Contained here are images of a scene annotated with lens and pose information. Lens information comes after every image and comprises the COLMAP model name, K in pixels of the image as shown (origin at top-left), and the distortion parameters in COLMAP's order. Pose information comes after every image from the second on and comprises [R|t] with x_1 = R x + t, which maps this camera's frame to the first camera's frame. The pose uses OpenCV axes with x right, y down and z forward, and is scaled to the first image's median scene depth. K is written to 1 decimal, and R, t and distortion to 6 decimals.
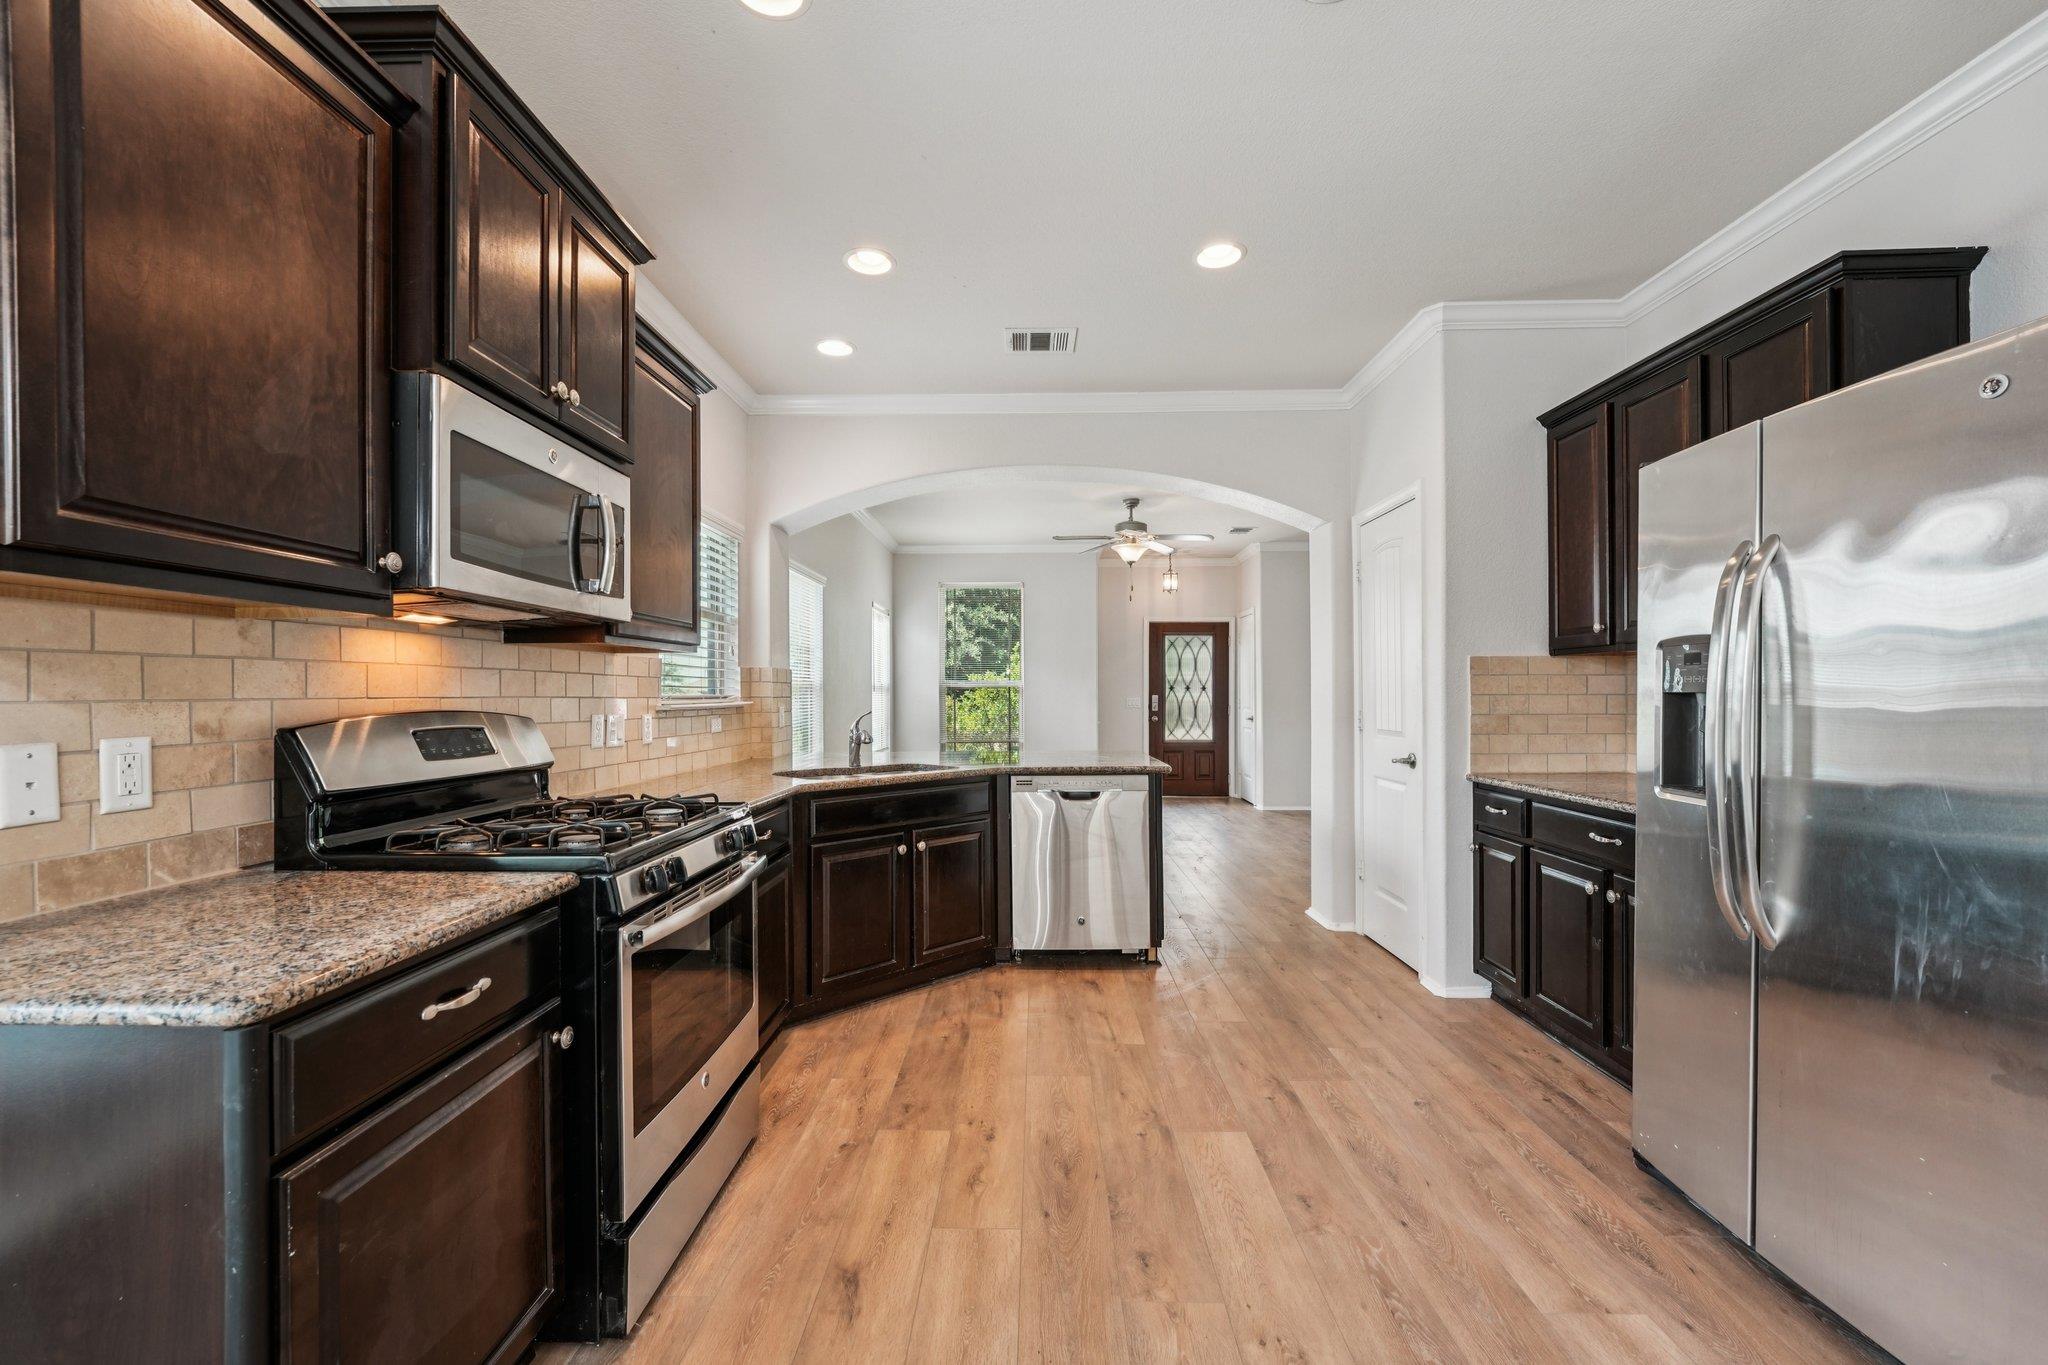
lens RADIAL K [[836.7, 0, 1021.9], [0, 836.7, 688.9], [0, 0, 1]] dist [-0.009964, 0.001551]
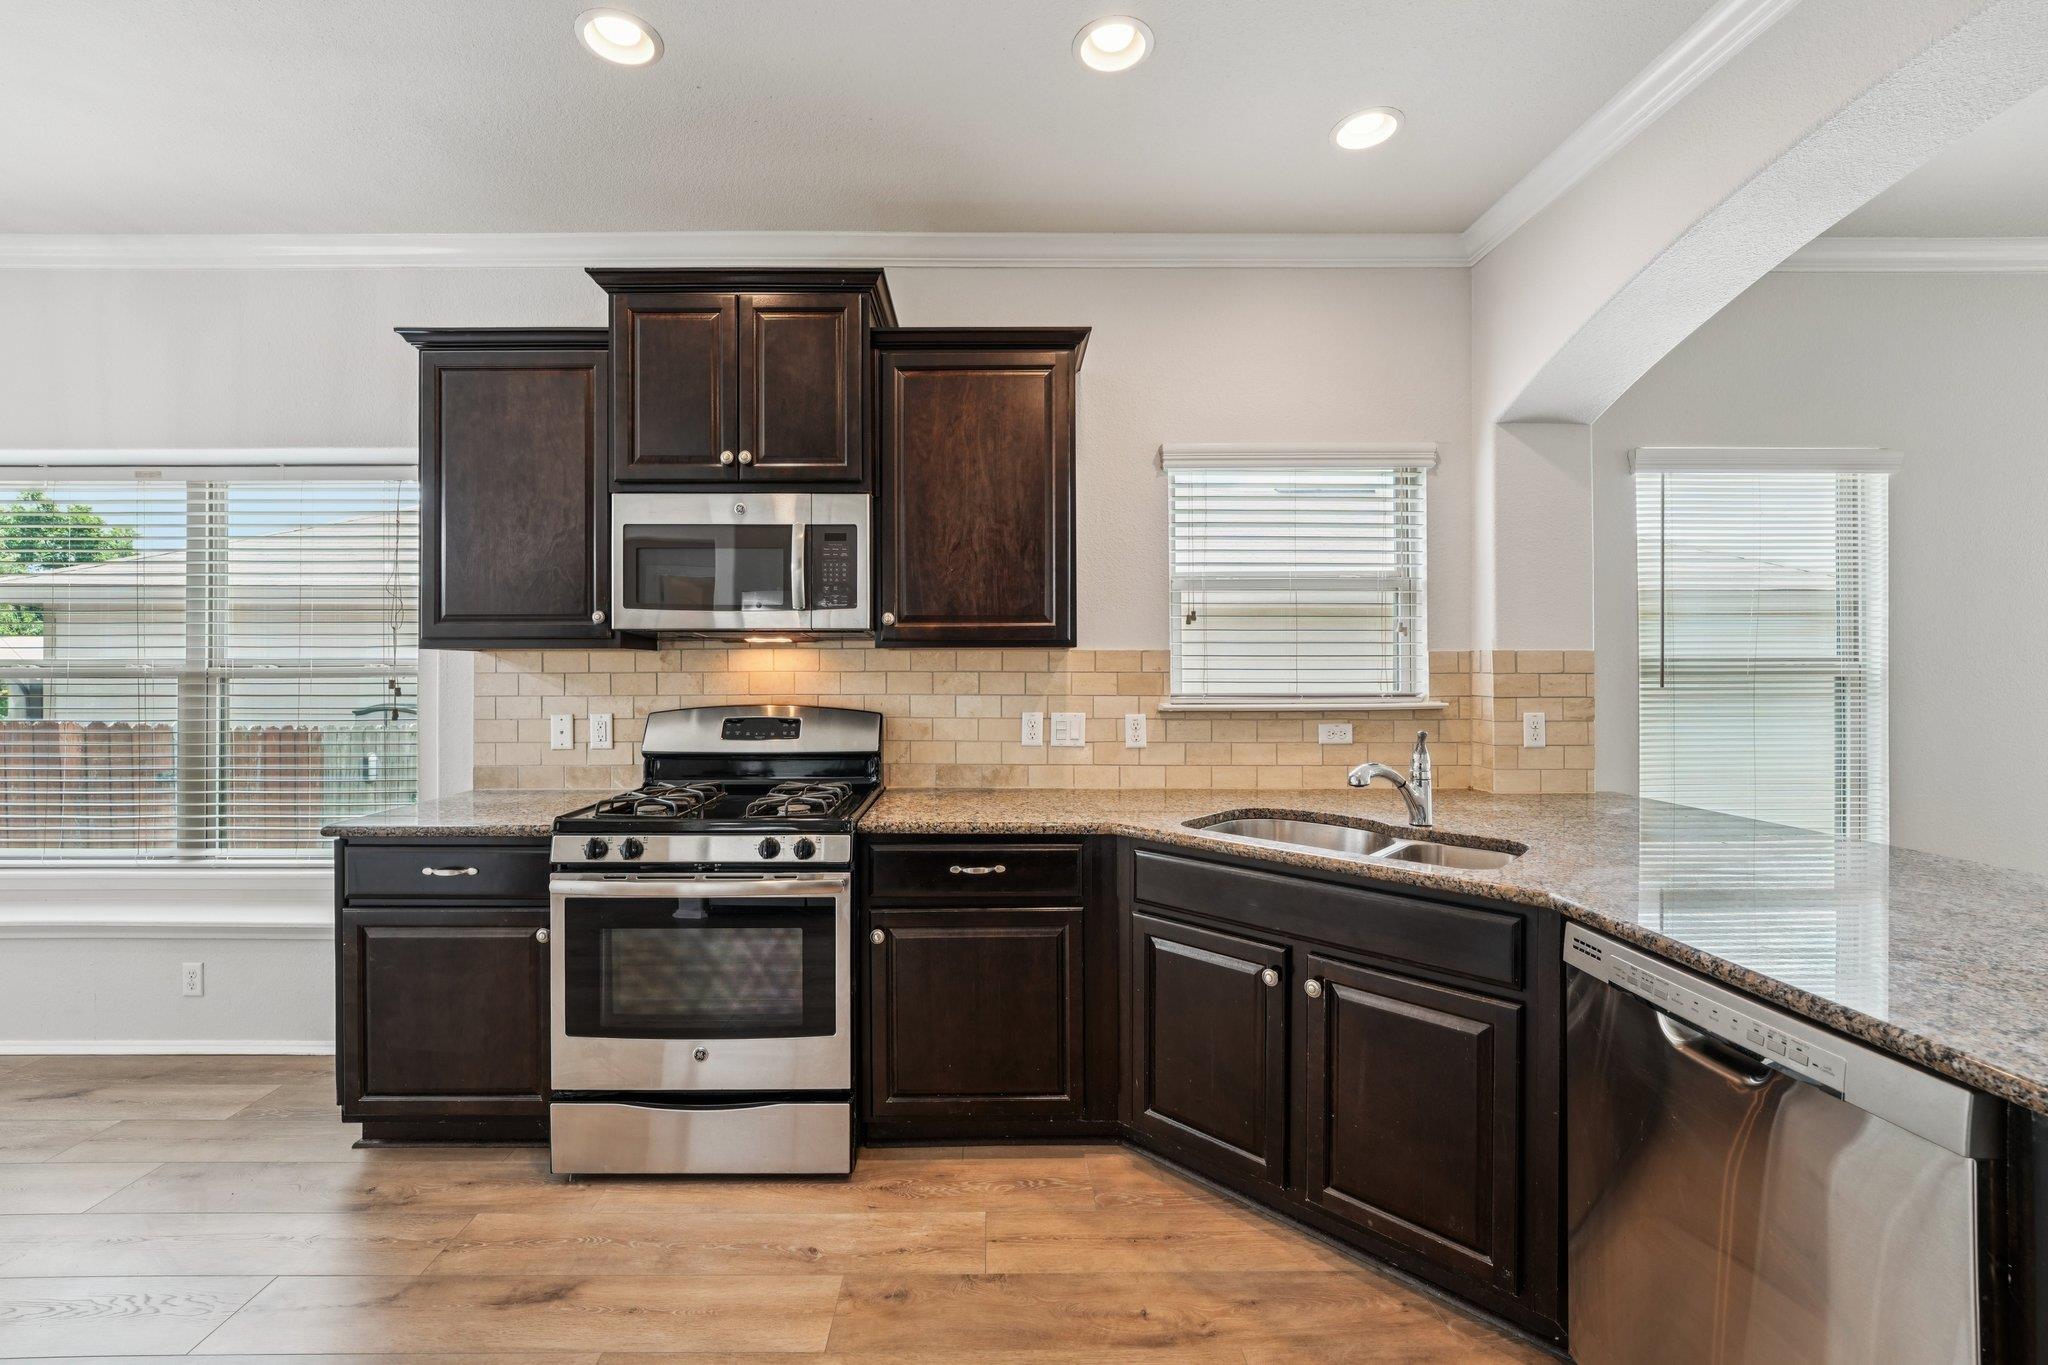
lens RADIAL K [[836.7, 0, 985.8], [0, 836.7, 667.5], [0, 0, 1]] dist [-0.009964, 0.001551]
pose [[0.019656, 0.008752, -0.999769, 0.419936], [0.007632, 0.999931, 0.008903, -0.027486], [0.999778, -0.007805, 0.019588, 0.789307]]
